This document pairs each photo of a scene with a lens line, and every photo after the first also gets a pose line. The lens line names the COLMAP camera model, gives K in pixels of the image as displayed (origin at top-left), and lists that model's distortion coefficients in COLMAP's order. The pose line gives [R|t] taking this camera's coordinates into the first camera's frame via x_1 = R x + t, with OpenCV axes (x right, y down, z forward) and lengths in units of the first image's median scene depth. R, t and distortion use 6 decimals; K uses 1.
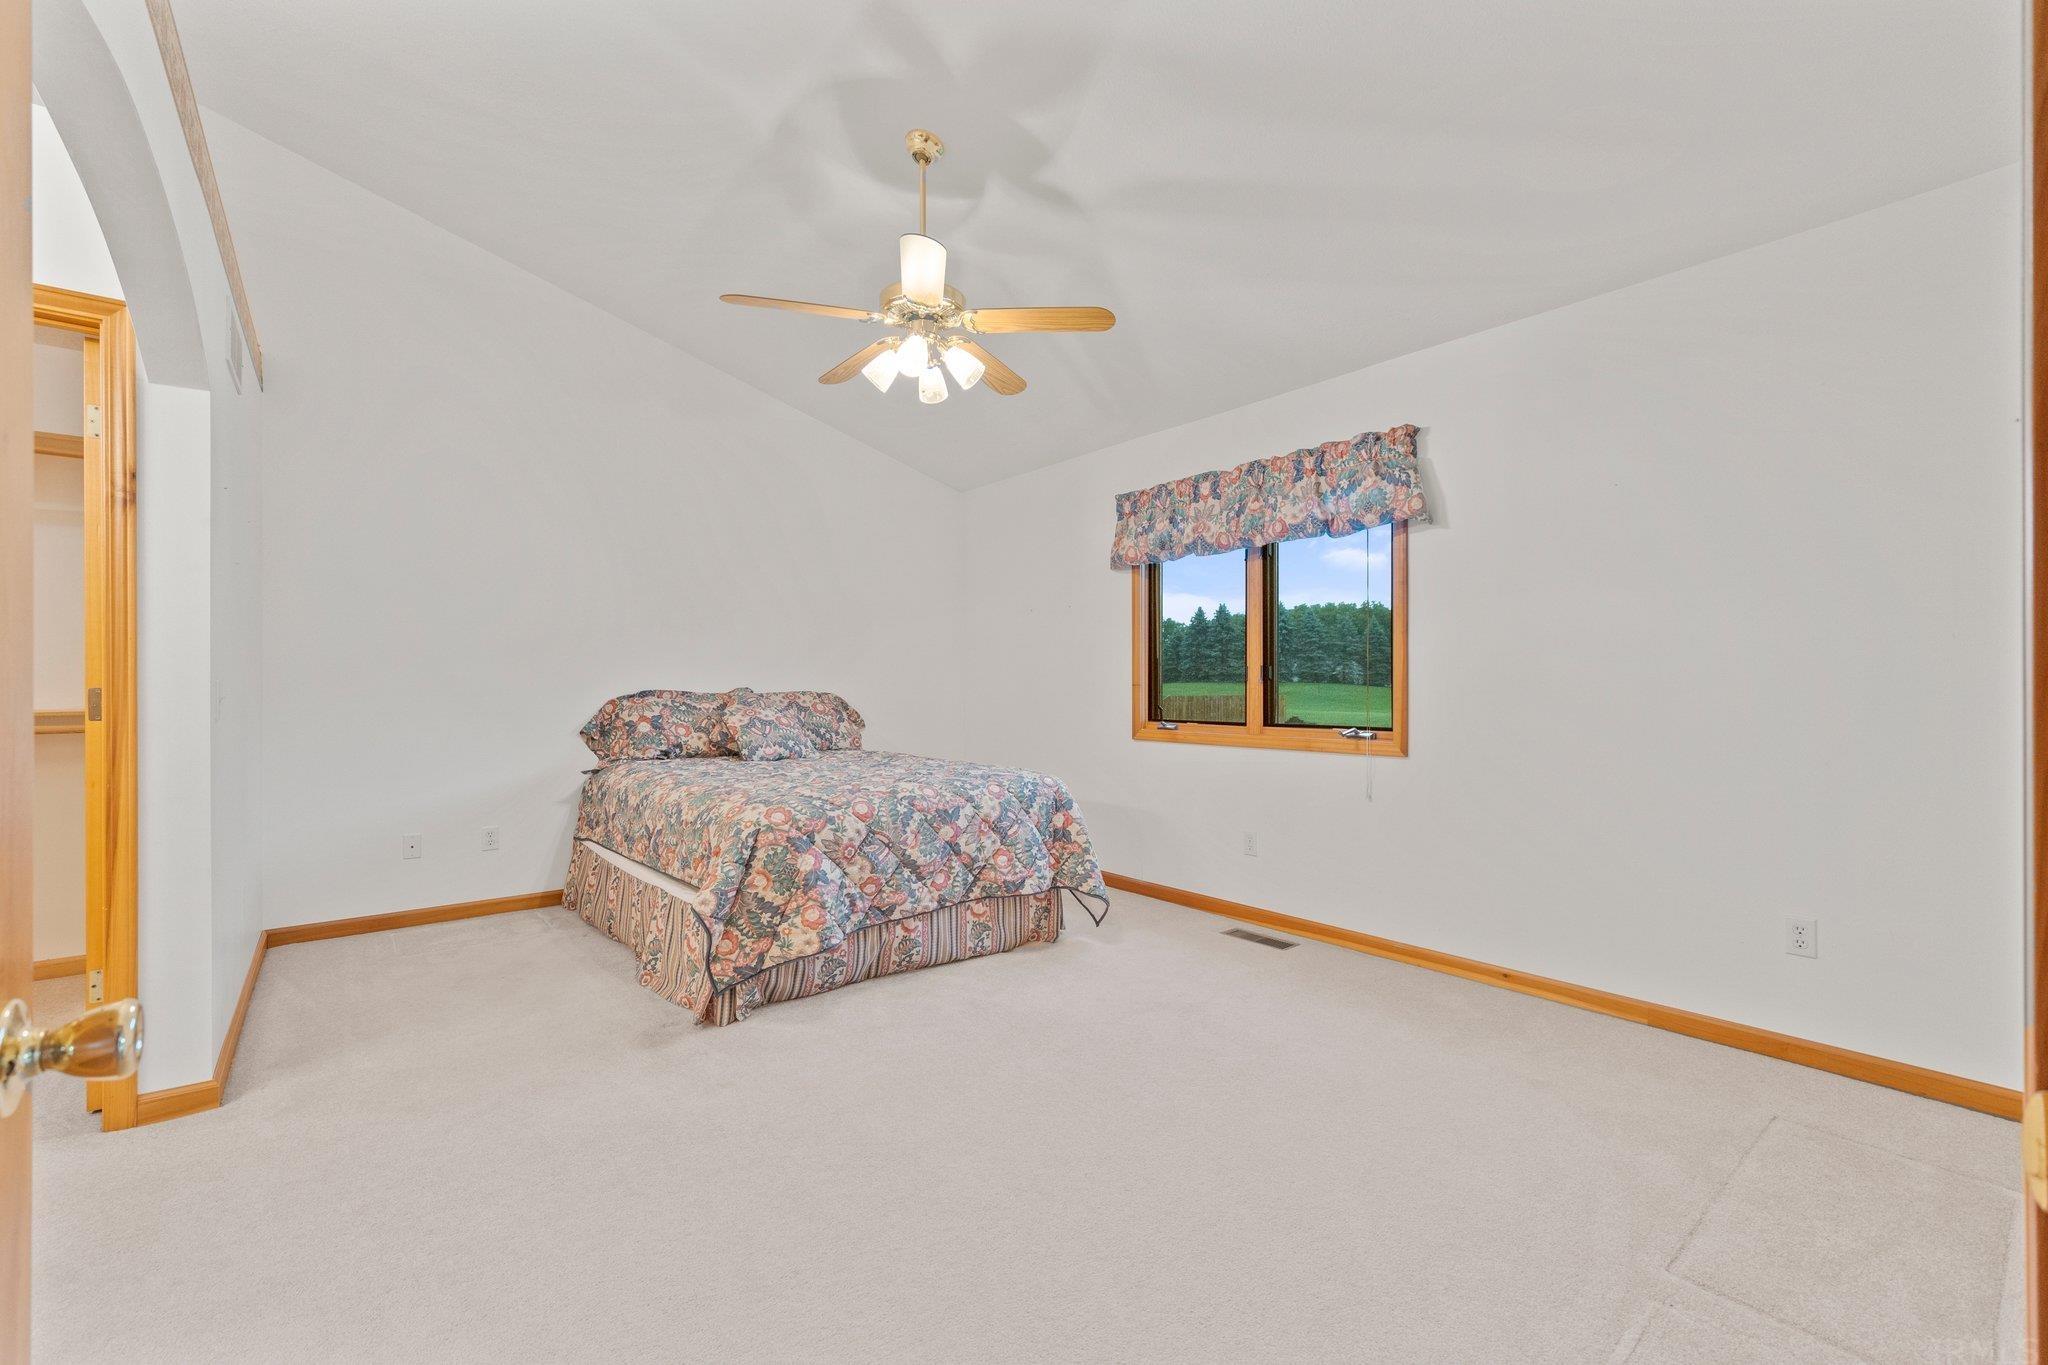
lens RADIAL K [[858.6, 0, 1022.3], [0, 858.6, 691.3], [0, 0, 1]] dist [-0.010949, 0.002426]
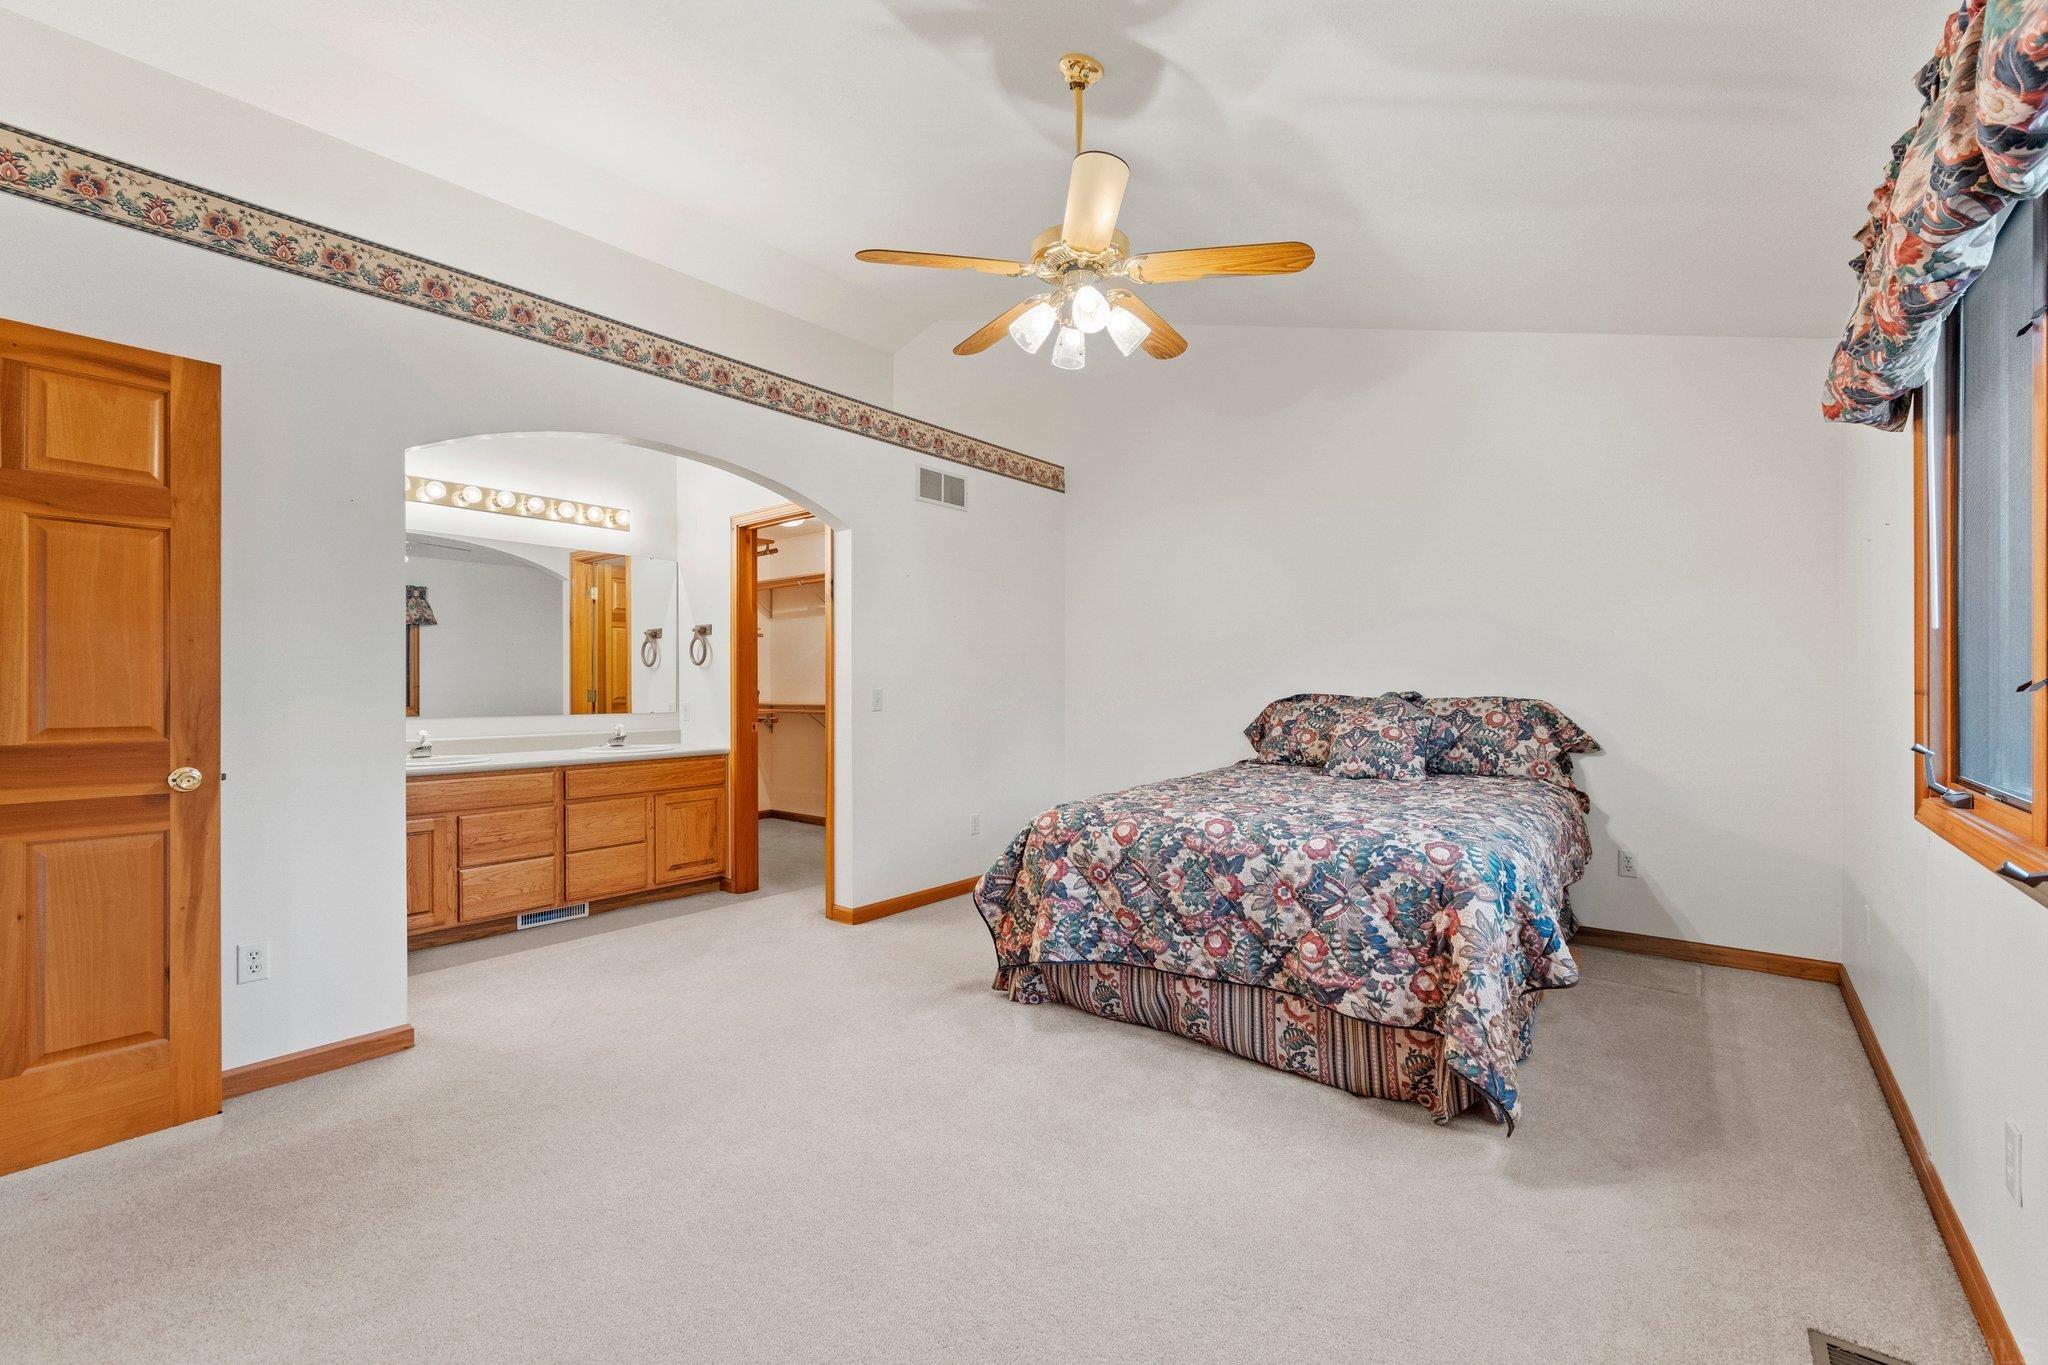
lens RADIAL K [[858.6, 0, 1027.6], [0, 858.6, 687.9], [0, 0, 1]] dist [-0.010949, 0.002426]
pose [[0.211925, 0.001938, -0.977284, 0.607950], [-0.002567, 0.999996, 0.001427, -0.012057], [0.977282, 0.002206, 0.211929, 0.647008]]
